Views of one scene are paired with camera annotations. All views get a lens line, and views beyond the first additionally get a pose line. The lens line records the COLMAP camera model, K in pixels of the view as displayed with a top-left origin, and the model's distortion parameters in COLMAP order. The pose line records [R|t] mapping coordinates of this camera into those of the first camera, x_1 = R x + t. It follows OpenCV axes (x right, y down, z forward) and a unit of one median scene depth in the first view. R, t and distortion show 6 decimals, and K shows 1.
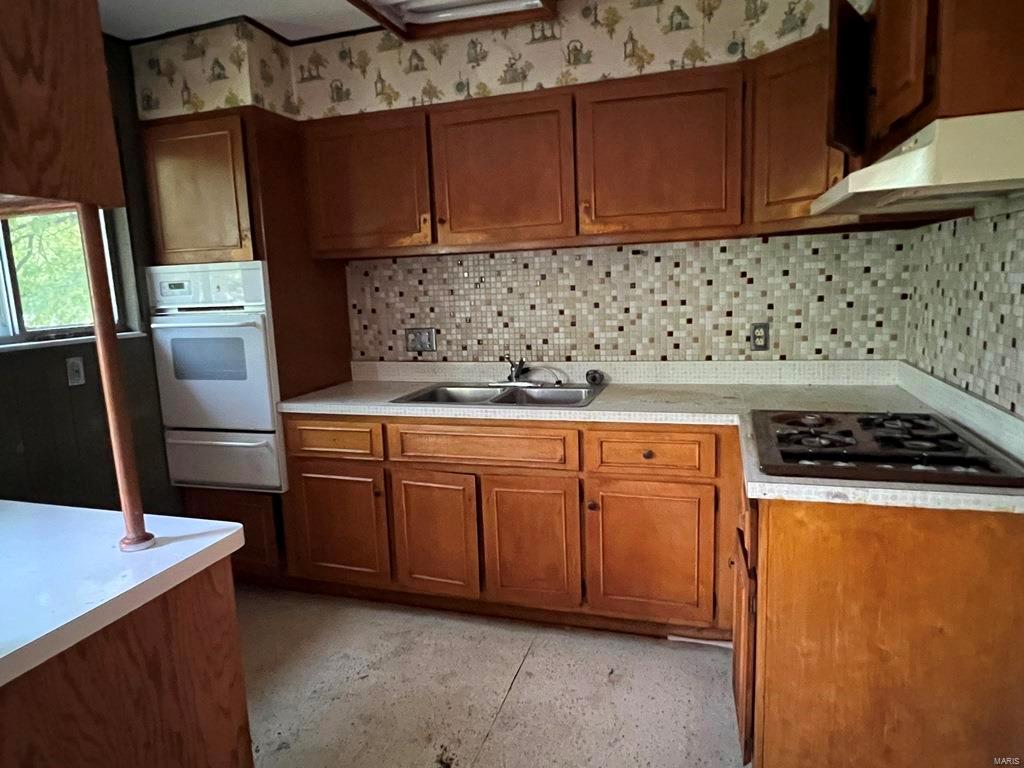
lens RADIAL K [[644.8, 0, 481.0], [0, 644.8, 387.2], [0, 0, 1]] dist [0.040510, -0.000369]
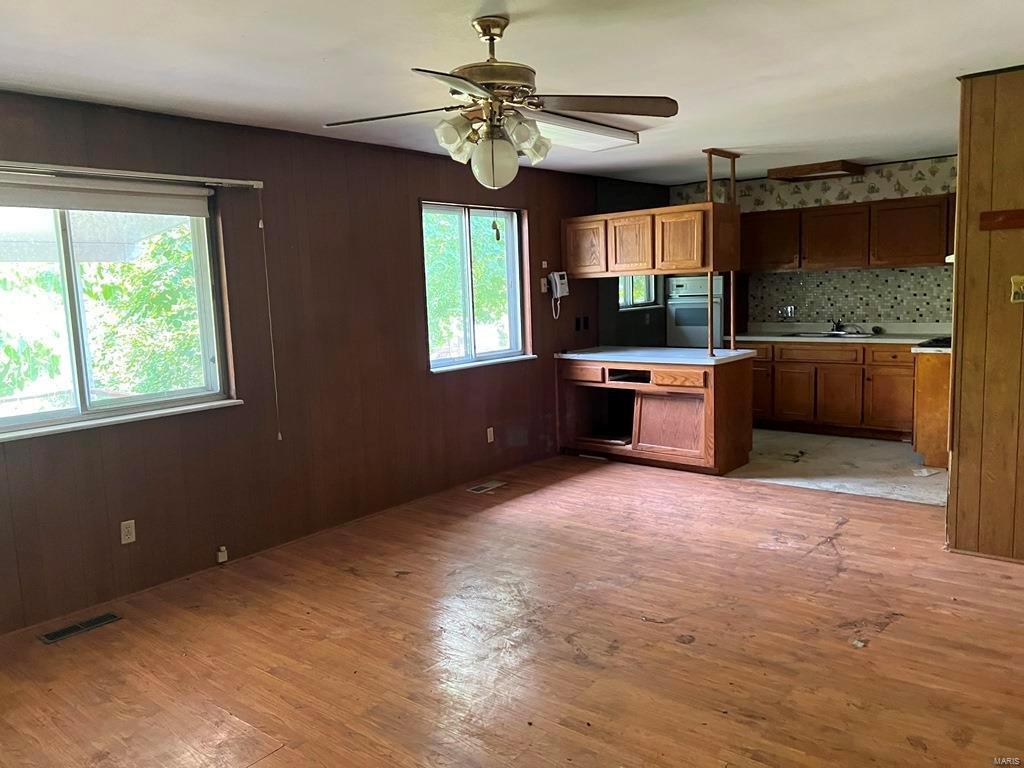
lens RADIAL K [[777.8, 0, 512.0], [0, 777.8, 384.0], [0, 0, 1]] dist [0.054130, 0.000414]
pose [[0.942701, 0.050897, -0.329733, -0.093615], [-0.057424, 0.998299, -0.010079, 0.265056], [0.328659, 0.028436, 0.944020, -1.876212]]
